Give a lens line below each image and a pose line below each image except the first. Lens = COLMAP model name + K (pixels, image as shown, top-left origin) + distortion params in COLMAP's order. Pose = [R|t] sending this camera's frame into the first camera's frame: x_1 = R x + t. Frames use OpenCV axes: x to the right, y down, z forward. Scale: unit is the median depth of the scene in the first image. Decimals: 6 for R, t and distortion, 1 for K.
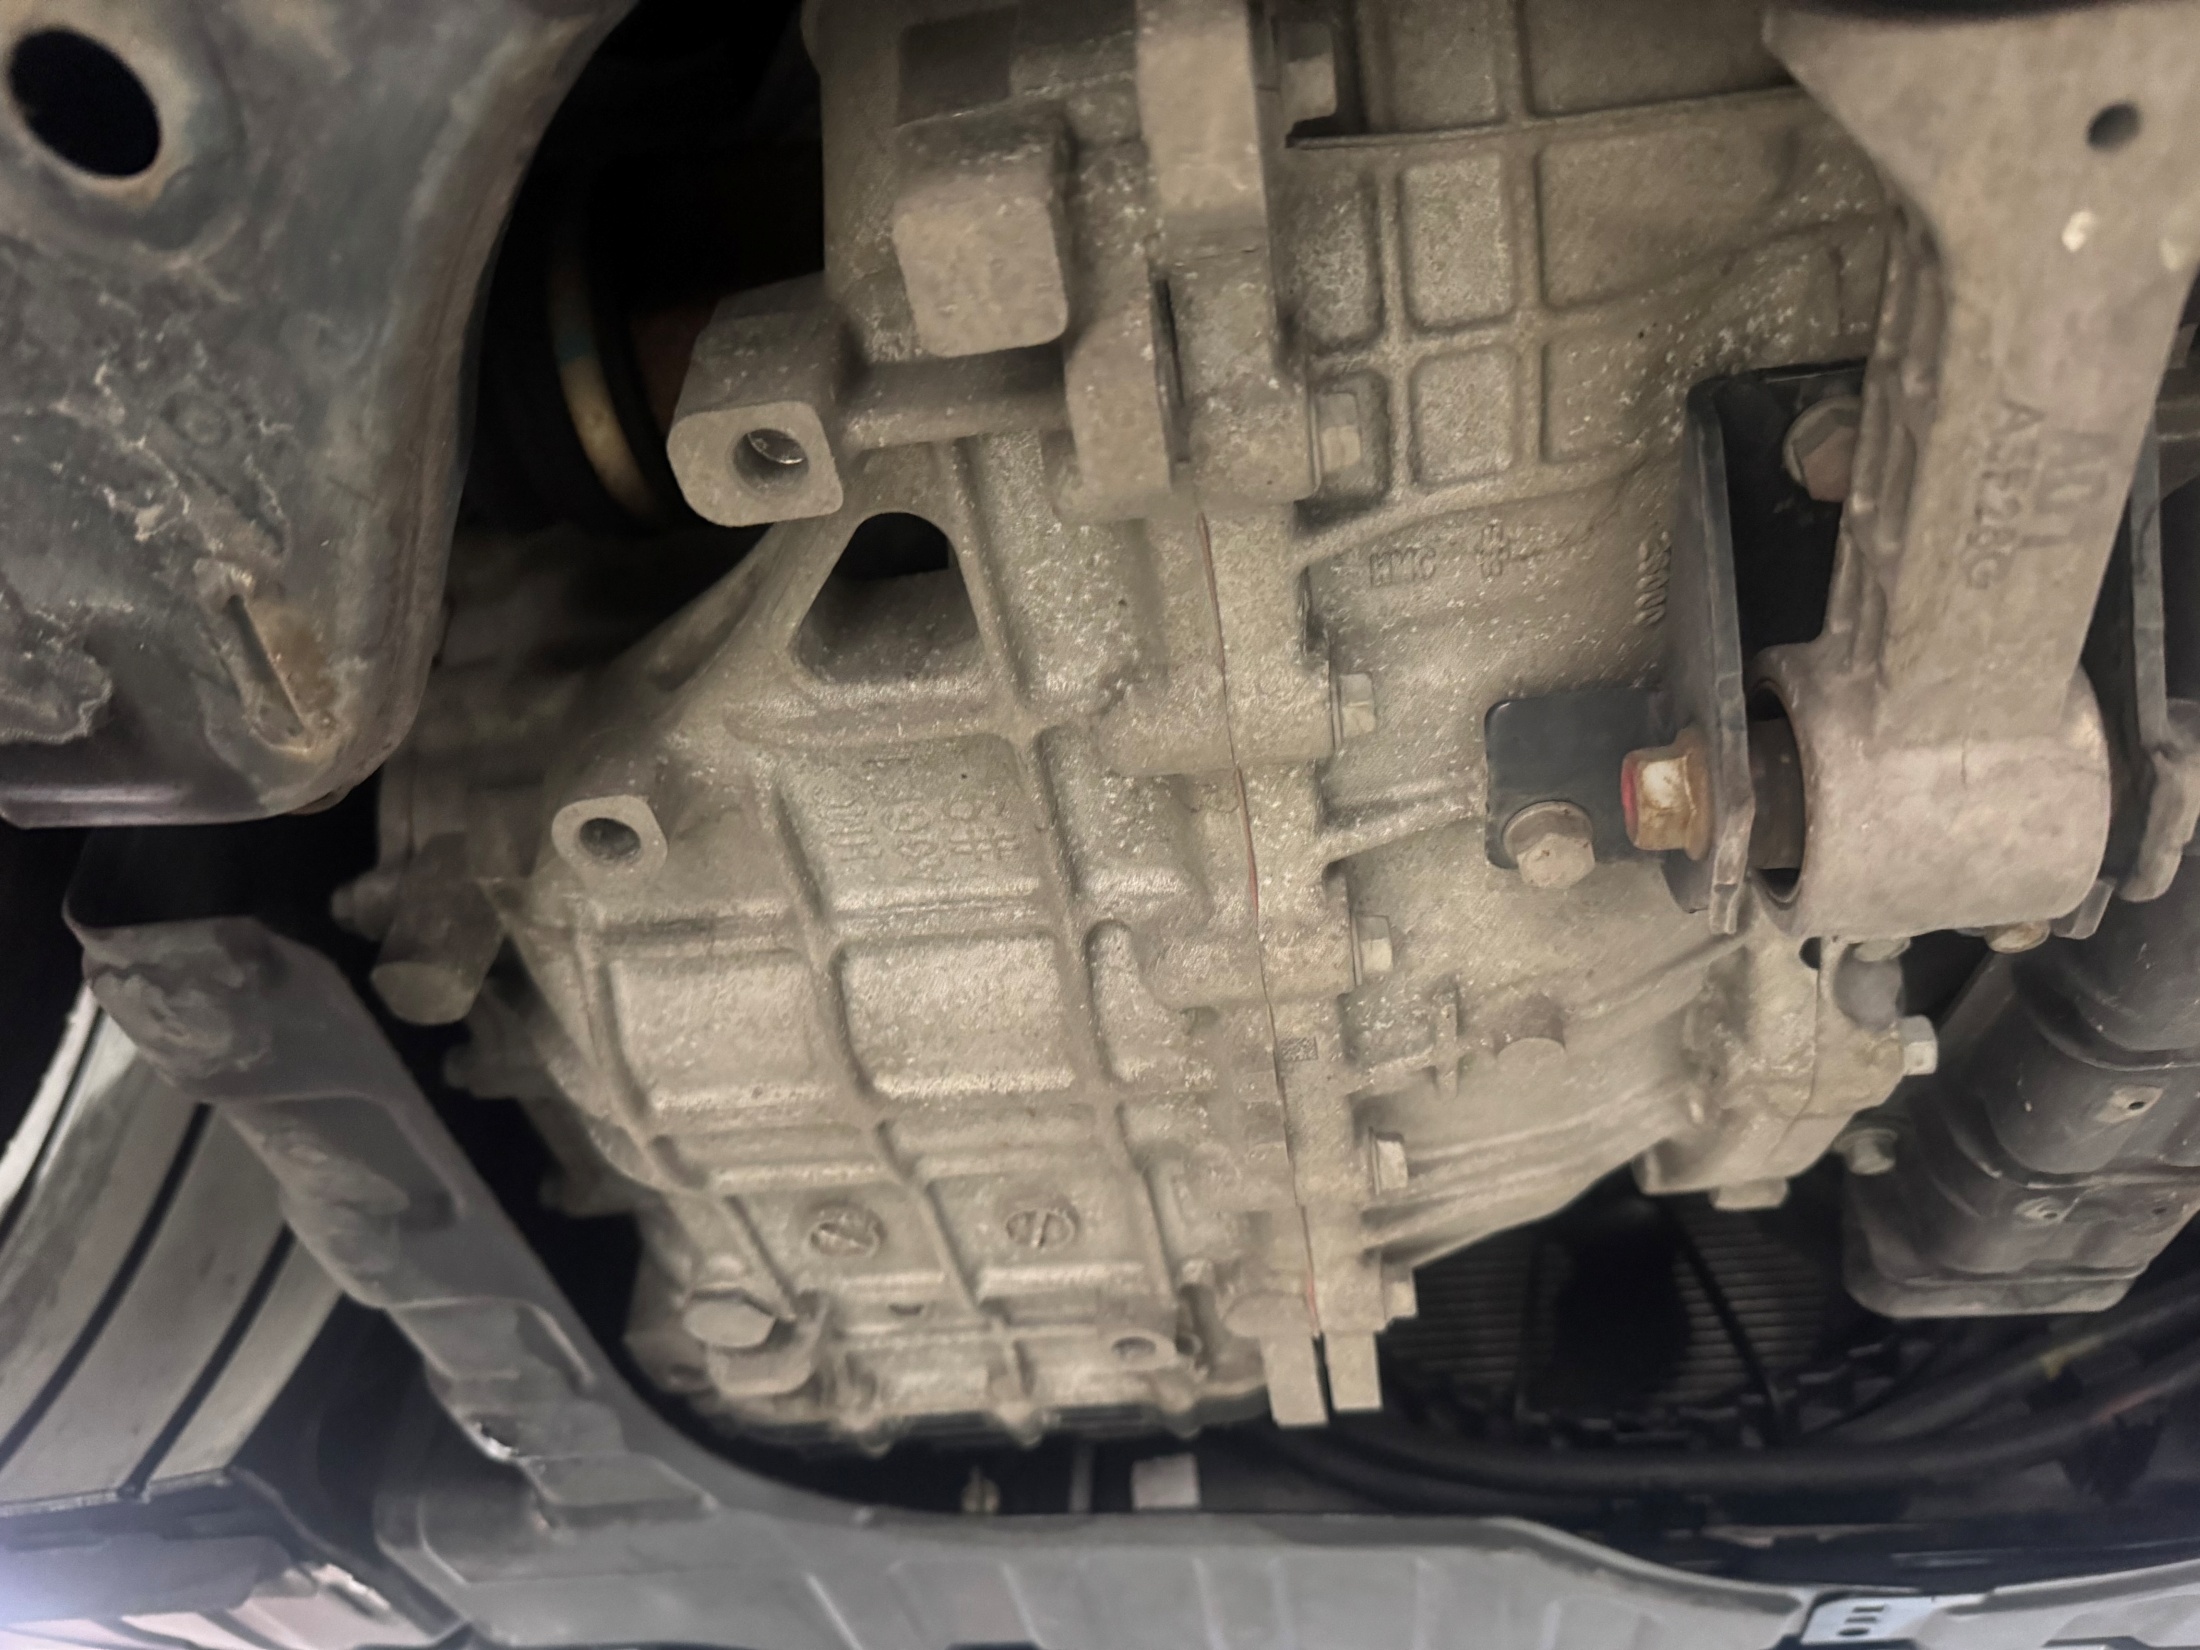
lens RADIAL K [[1625.4, 0, 1095.6], [0, 1625.4, 817.5], [0, 0, 1]] dist [0.051841, -0.062458]
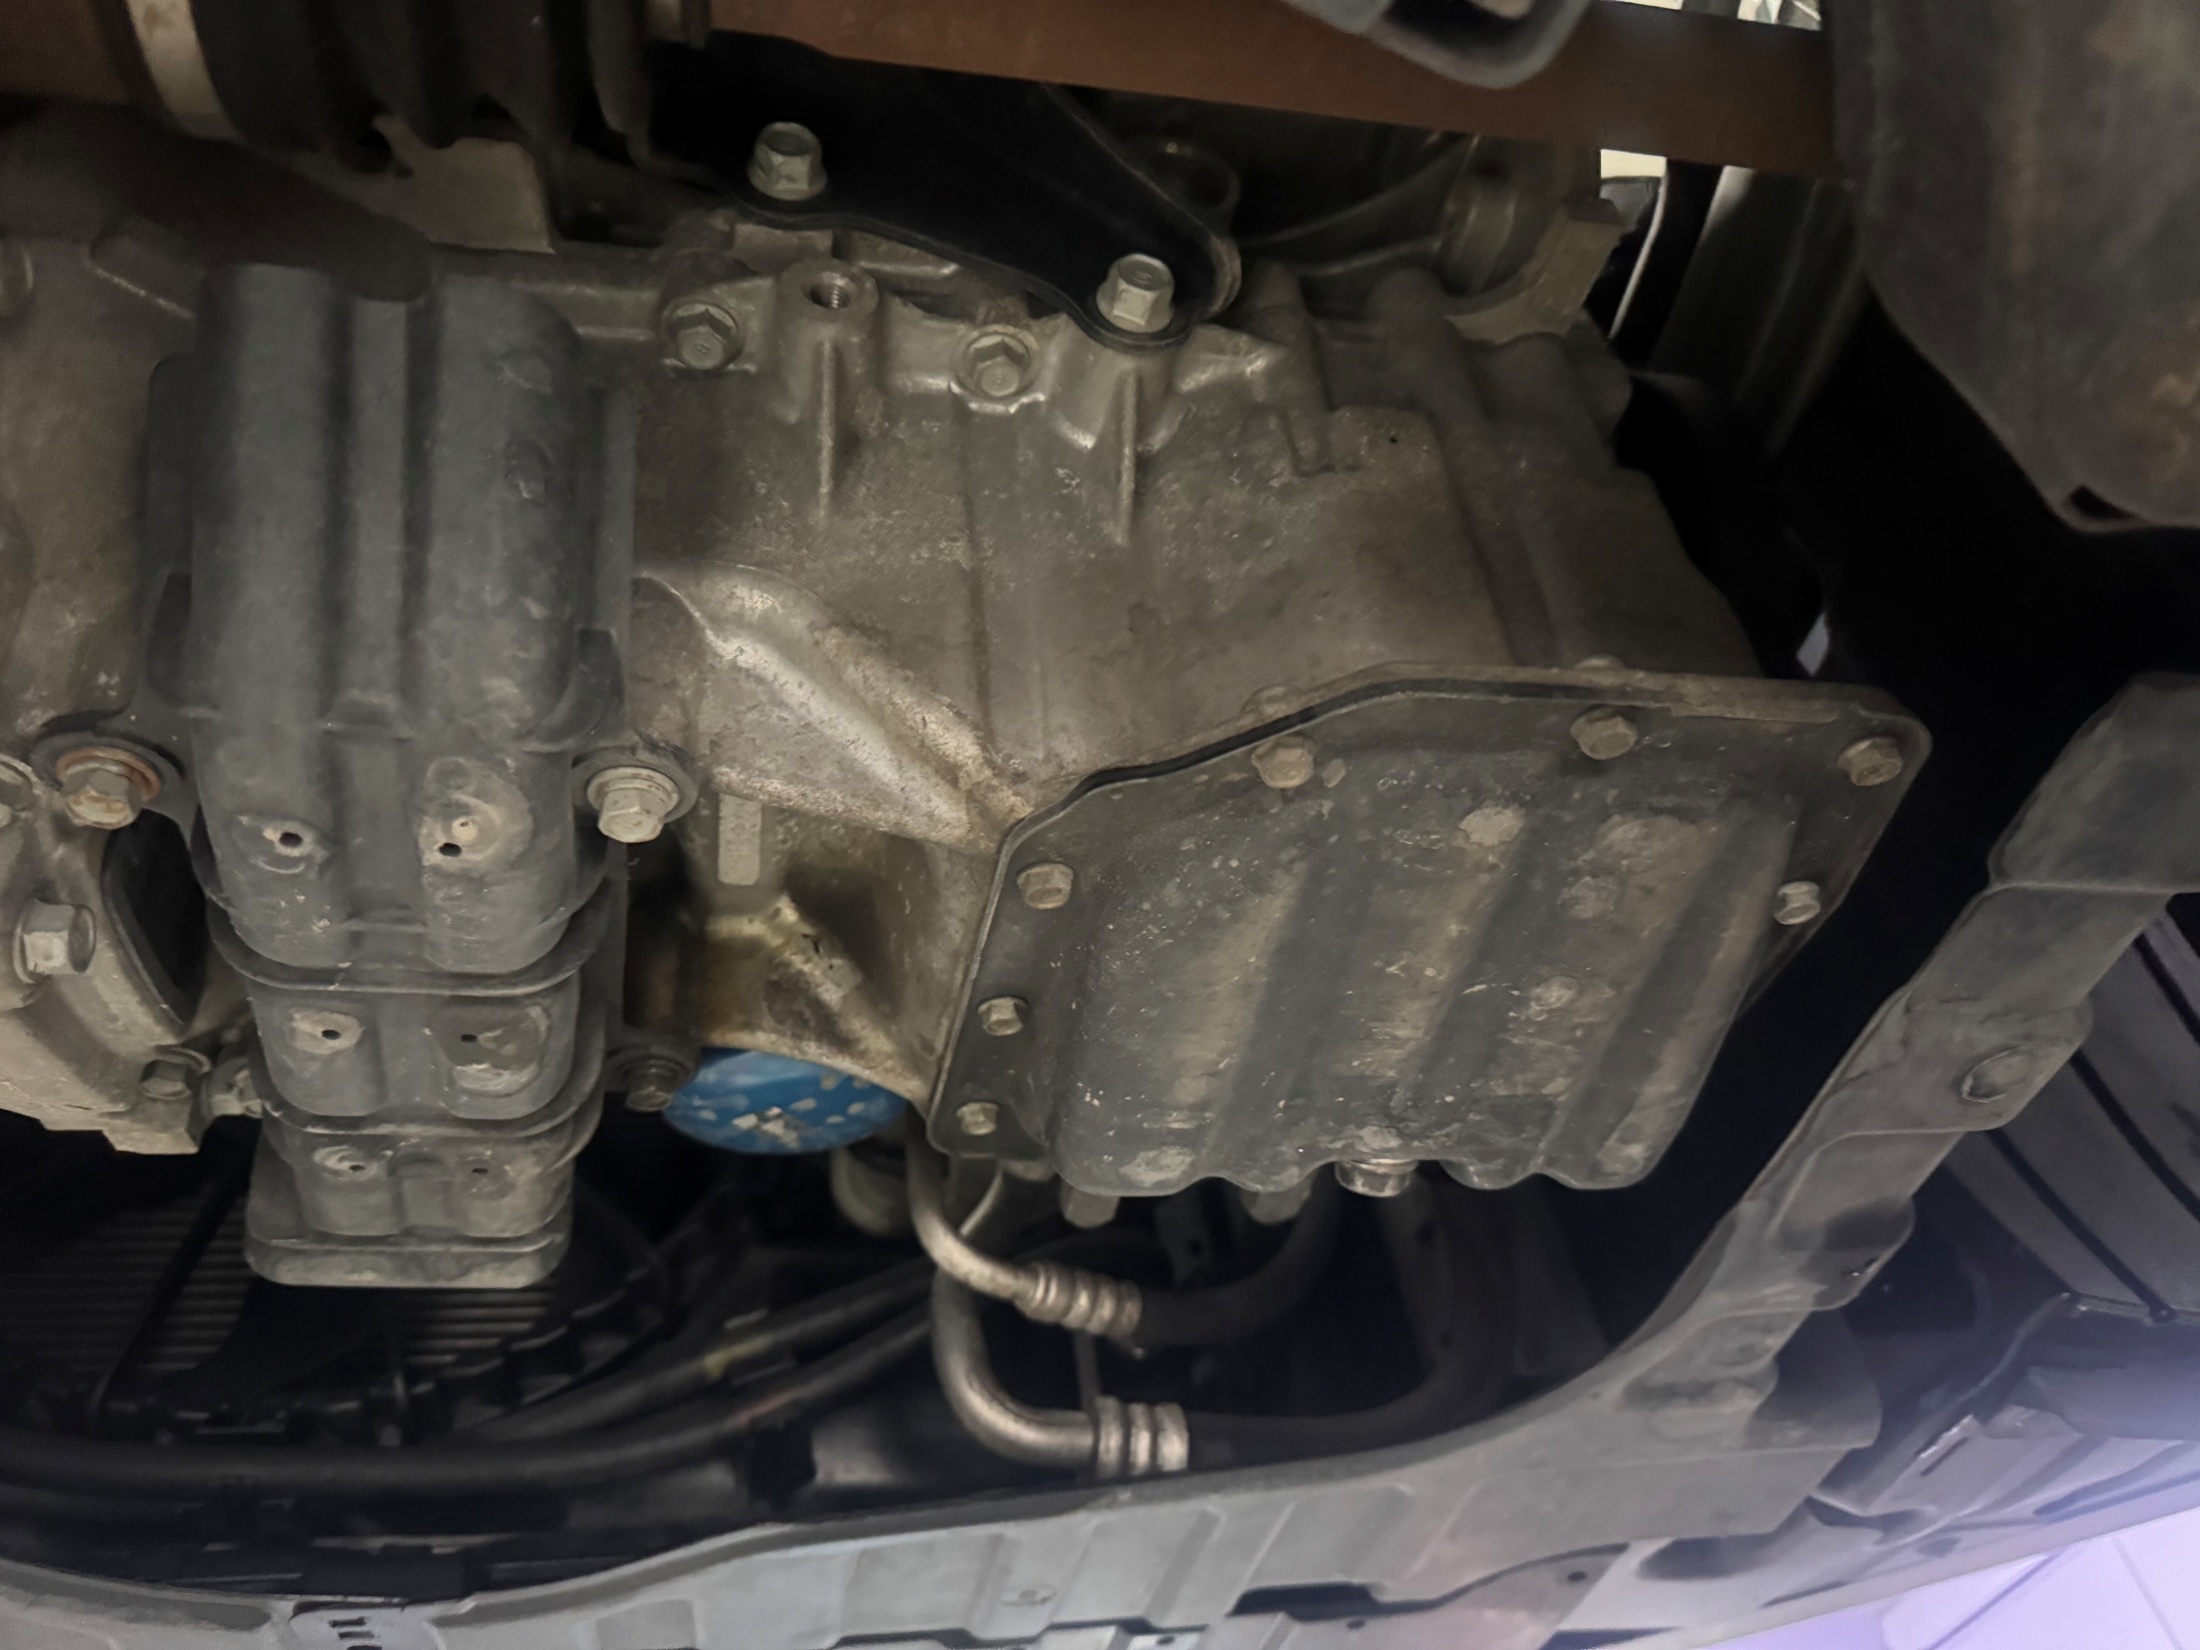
lens RADIAL K [[1625.4, 0, 1060.1], [0, 1625.4, 801.1], [0, 0, 1]] dist [0.051841, -0.062458]
pose [[0.942803, 0.143601, 0.300833, 0.502613], [-0.135491, 0.989626, -0.047768, 0.027363], [-0.304572, 0.004276, 0.952480, 0.023834]]
